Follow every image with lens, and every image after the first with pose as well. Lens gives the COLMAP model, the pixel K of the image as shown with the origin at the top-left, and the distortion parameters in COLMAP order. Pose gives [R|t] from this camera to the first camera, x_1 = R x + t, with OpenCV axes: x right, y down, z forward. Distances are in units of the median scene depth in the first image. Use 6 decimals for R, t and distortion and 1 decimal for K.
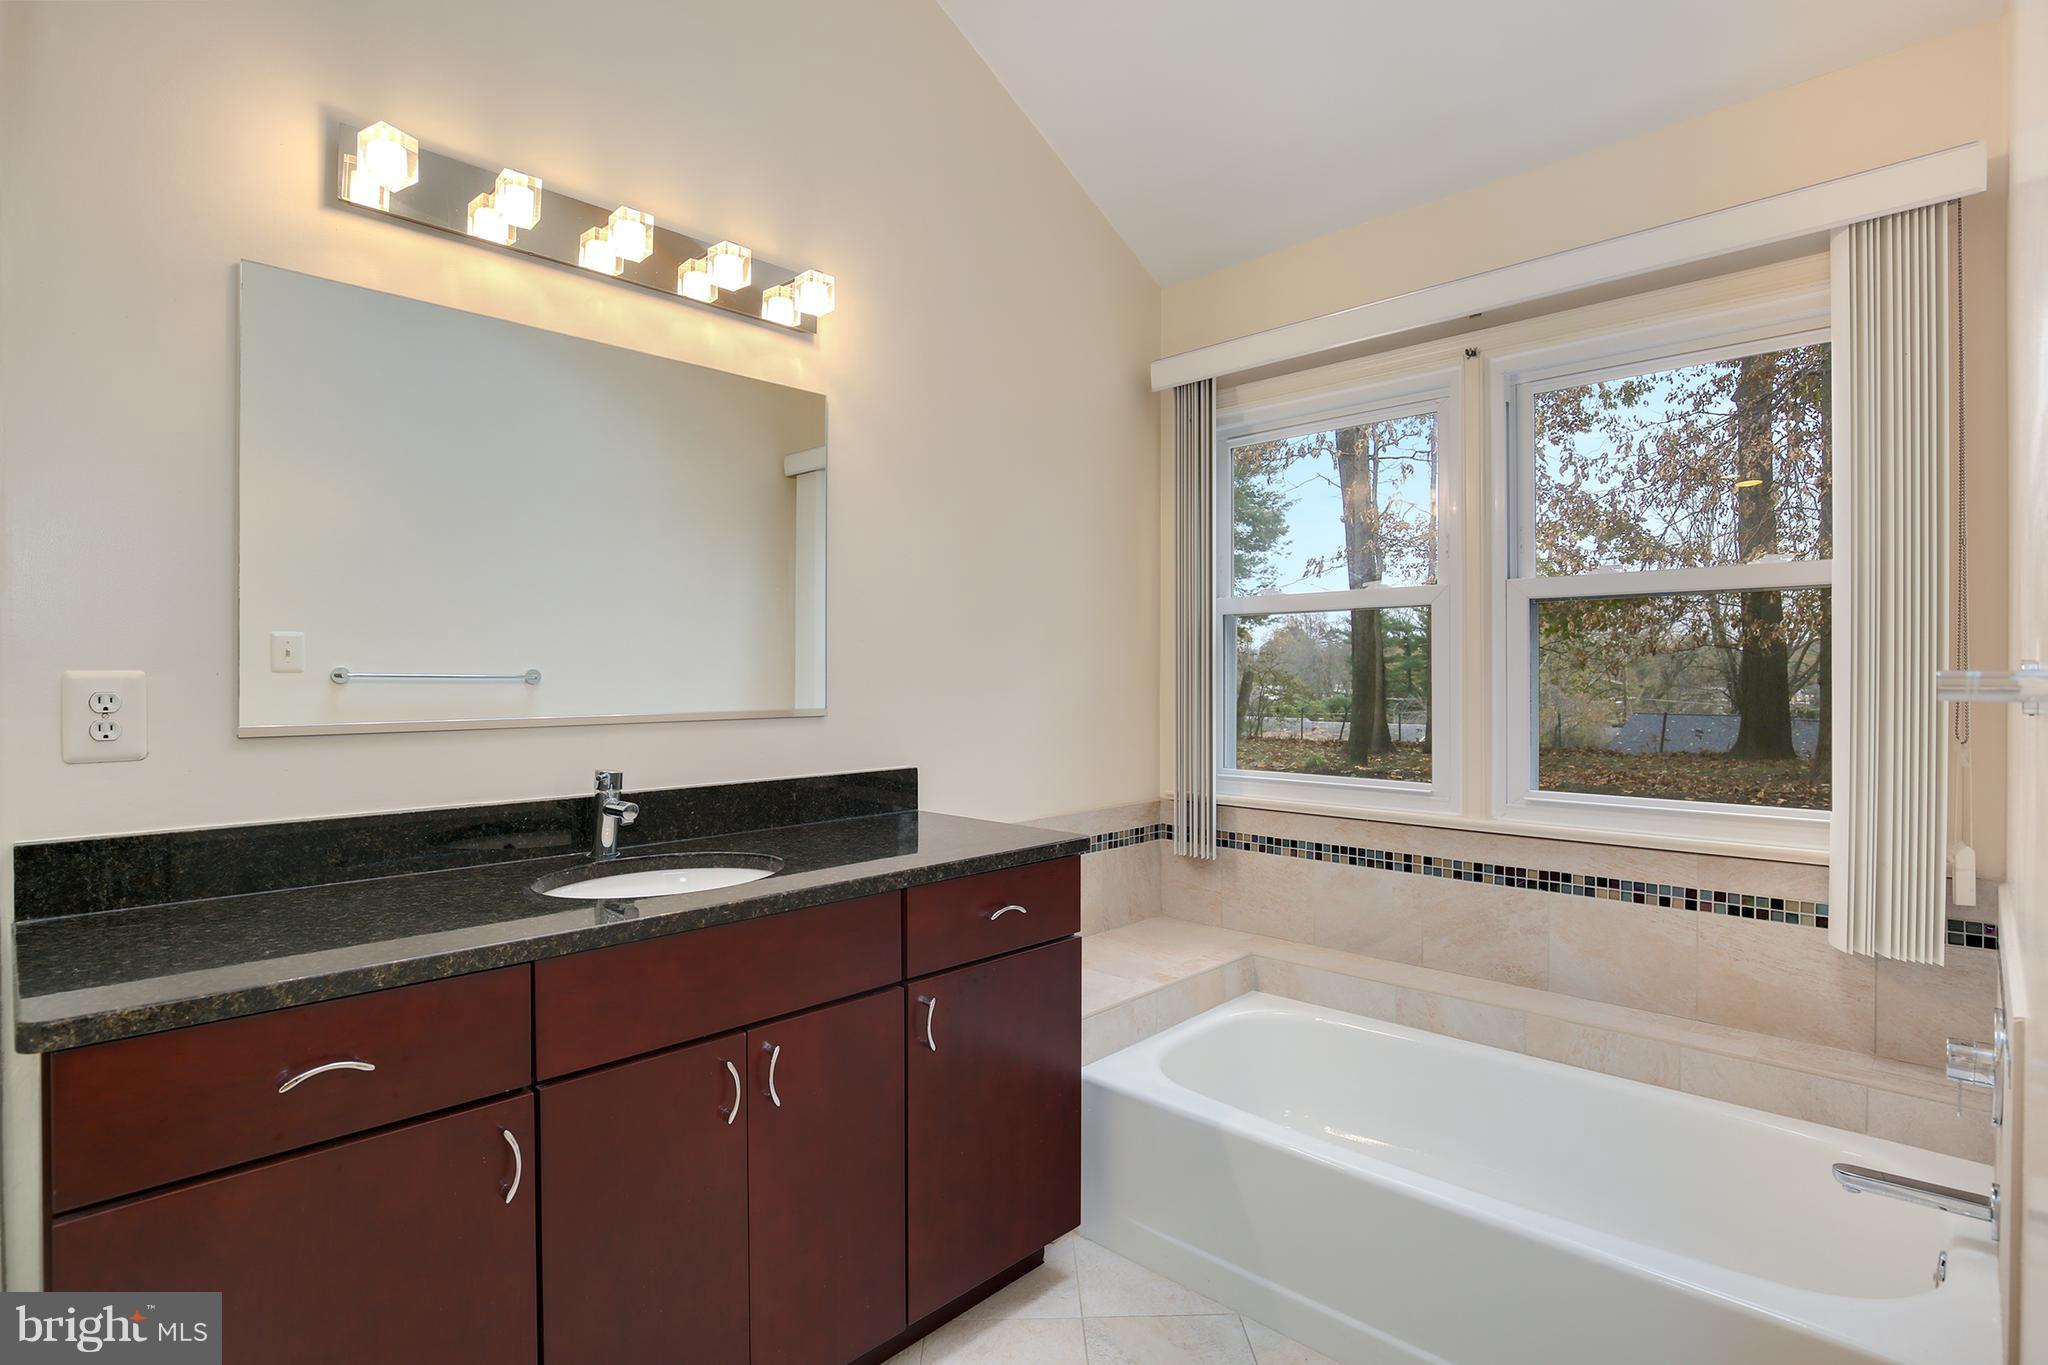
lens RADIAL K [[981.8, 0, 1028.0], [0, 981.8, 674.2], [0, 0, 1]] dist [-0.026351, -0.000220]
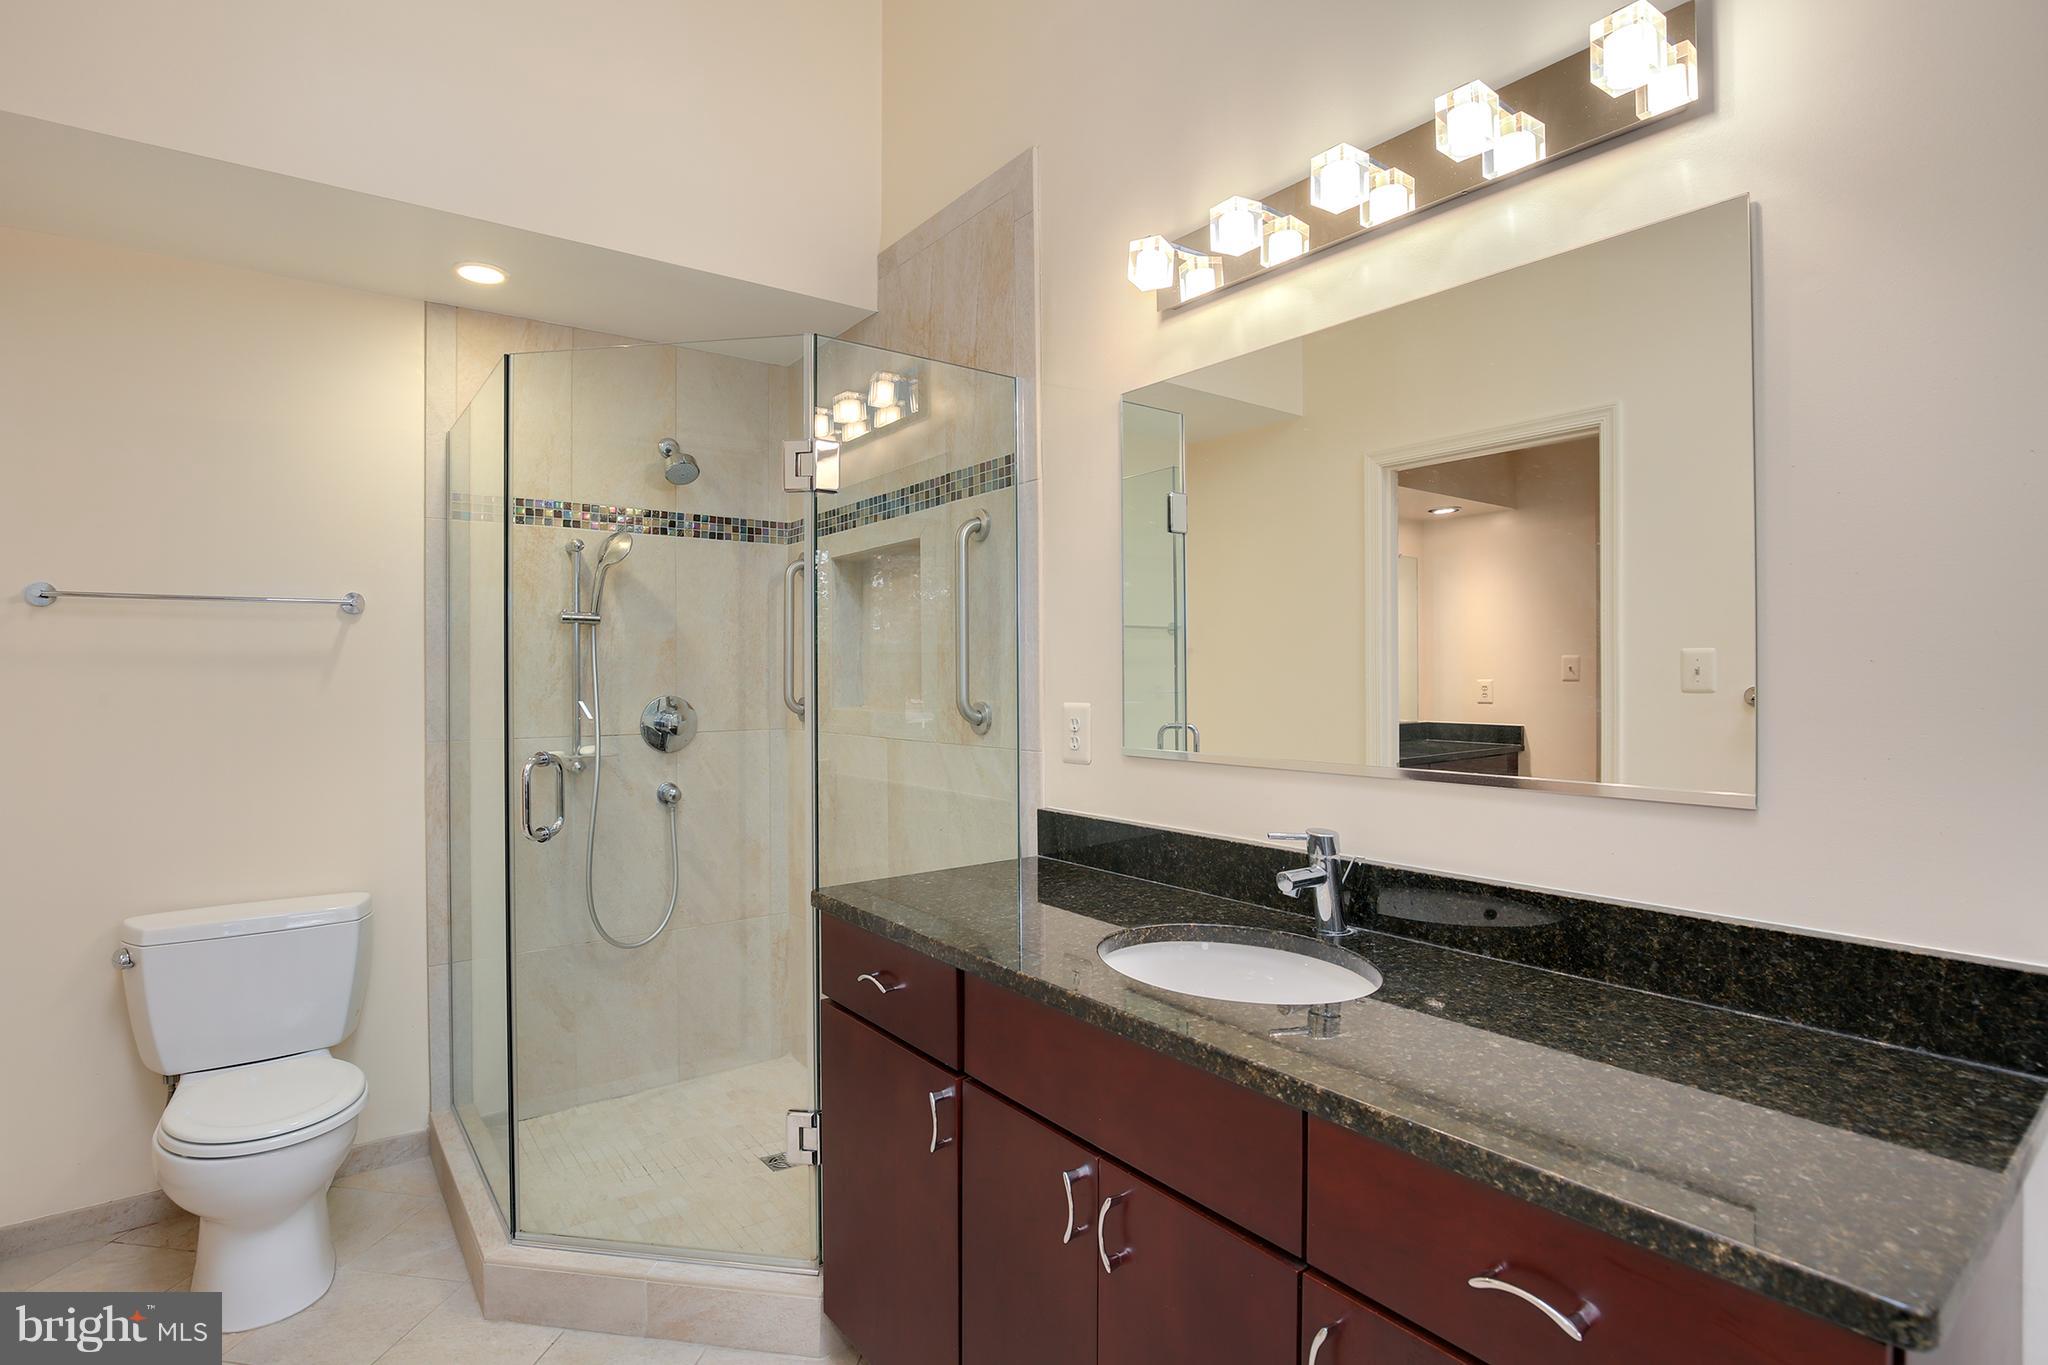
lens RADIAL K [[981.8, 0, 1026.8], [0, 981.8, 685.3], [0, 0, 1]] dist [-0.026351, -0.000220]
pose [[-0.140705, 0.012411, -0.989974, 0.441571], [0.002241, 0.999923, 0.012217, -0.038358], [0.990049, -0.000499, -0.140722, 0.865702]]
